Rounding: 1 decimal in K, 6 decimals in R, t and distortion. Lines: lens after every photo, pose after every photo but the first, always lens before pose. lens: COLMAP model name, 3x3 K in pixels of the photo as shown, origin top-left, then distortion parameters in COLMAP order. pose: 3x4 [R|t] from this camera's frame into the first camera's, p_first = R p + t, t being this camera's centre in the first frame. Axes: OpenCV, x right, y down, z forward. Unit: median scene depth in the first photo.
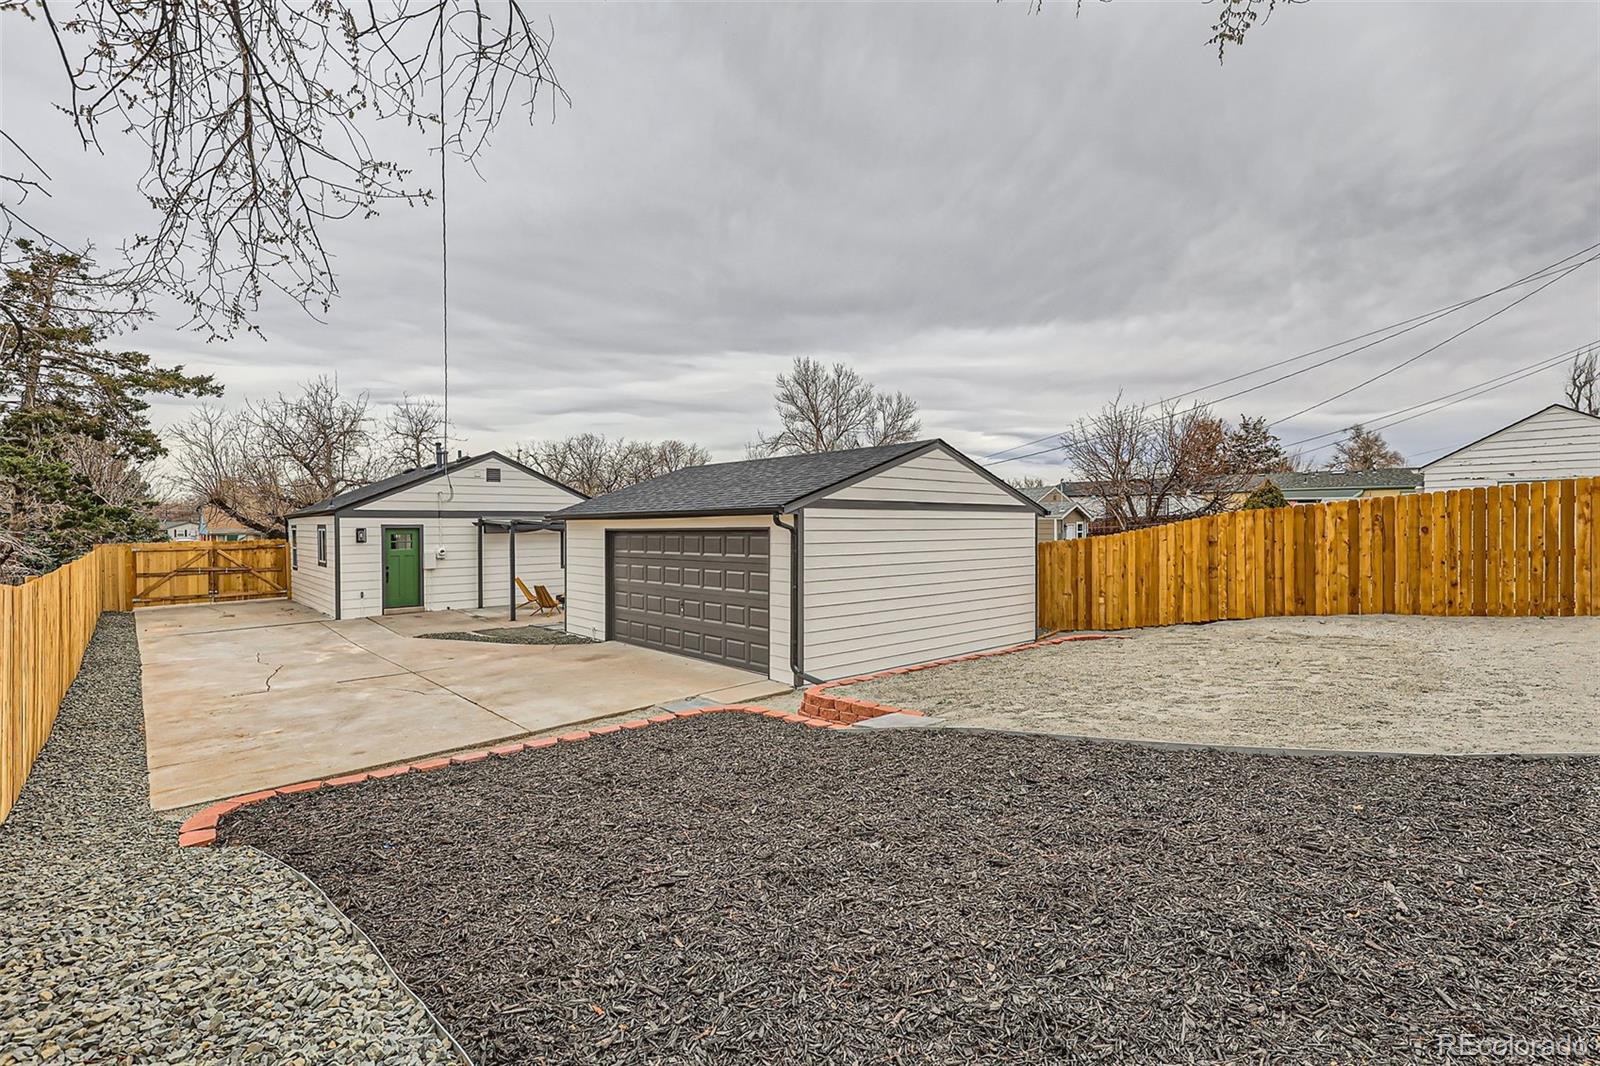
lens RADIAL K [[715.5, 0, 797.3], [0, 715.5, 528.2], [0, 0, 1]] dist [-0.002470, -0.000390]
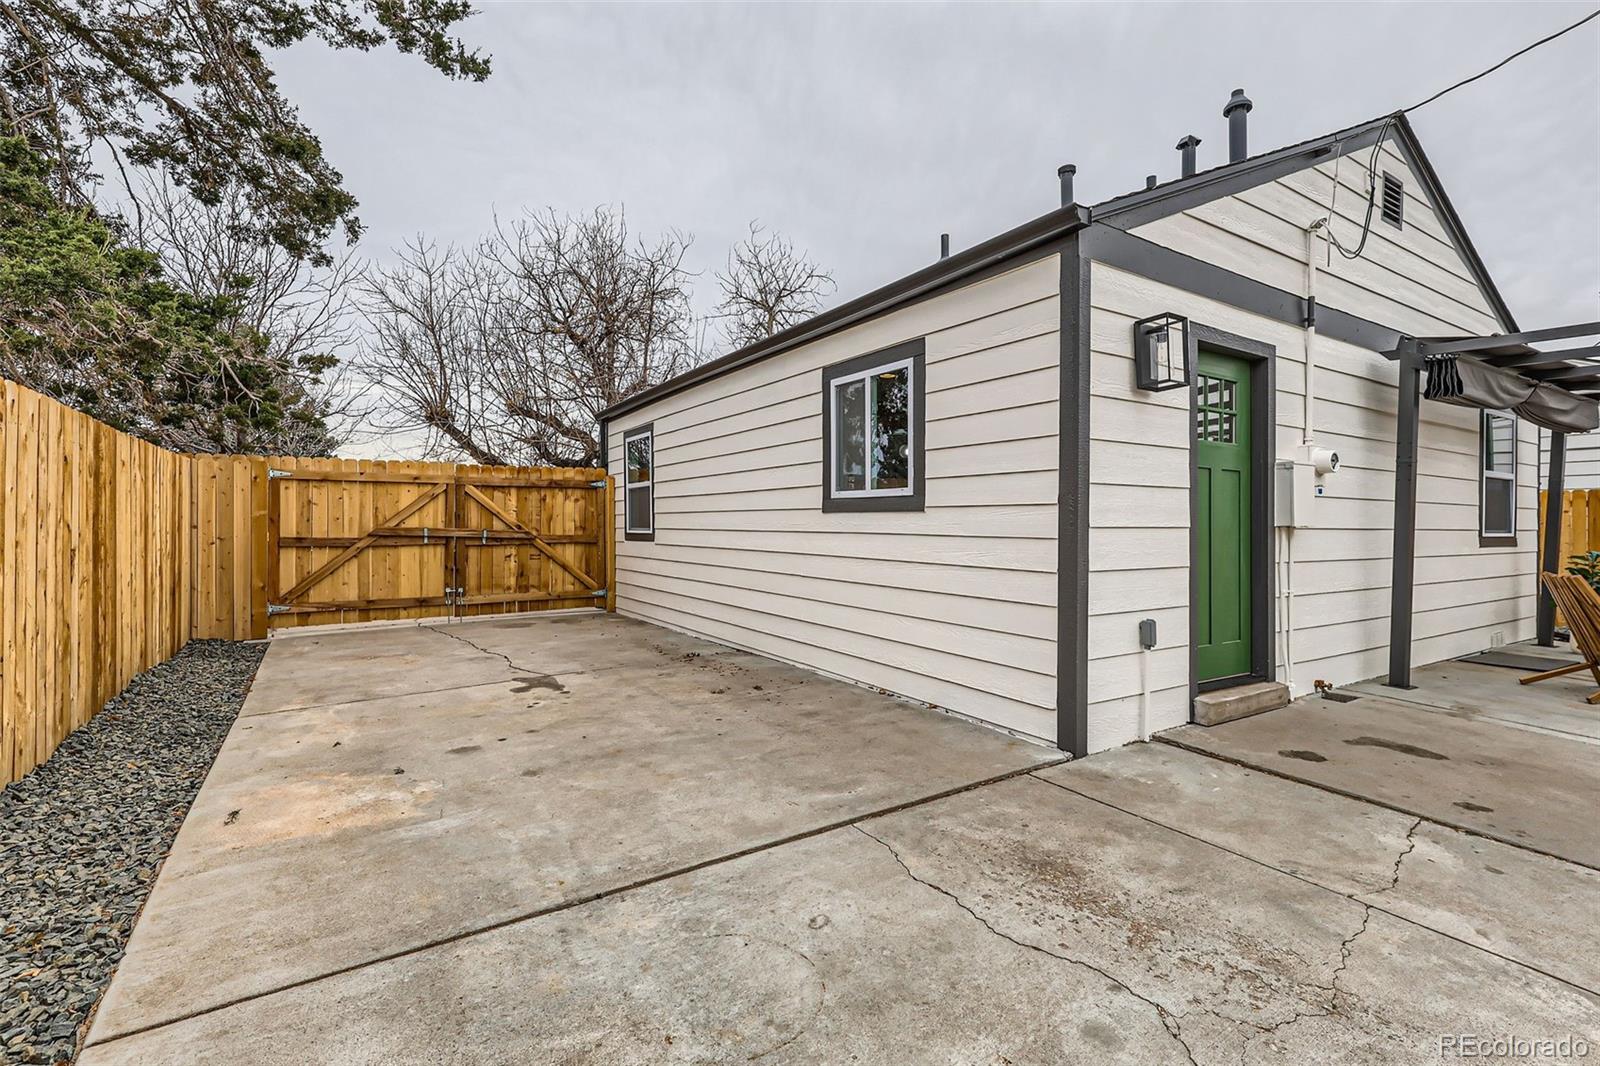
lens RADIAL K [[729.3, 0, 808.3], [0, 729.3, 530.4], [0, 0, 1]] dist [-0.000923, -0.000736]
pose [[0.985280, 0.014304, -0.170348, -0.610799], [-0.014410, 0.999896, 0.000614, 0.057795], [0.170339, 0.001850, 0.985384, 0.697079]]
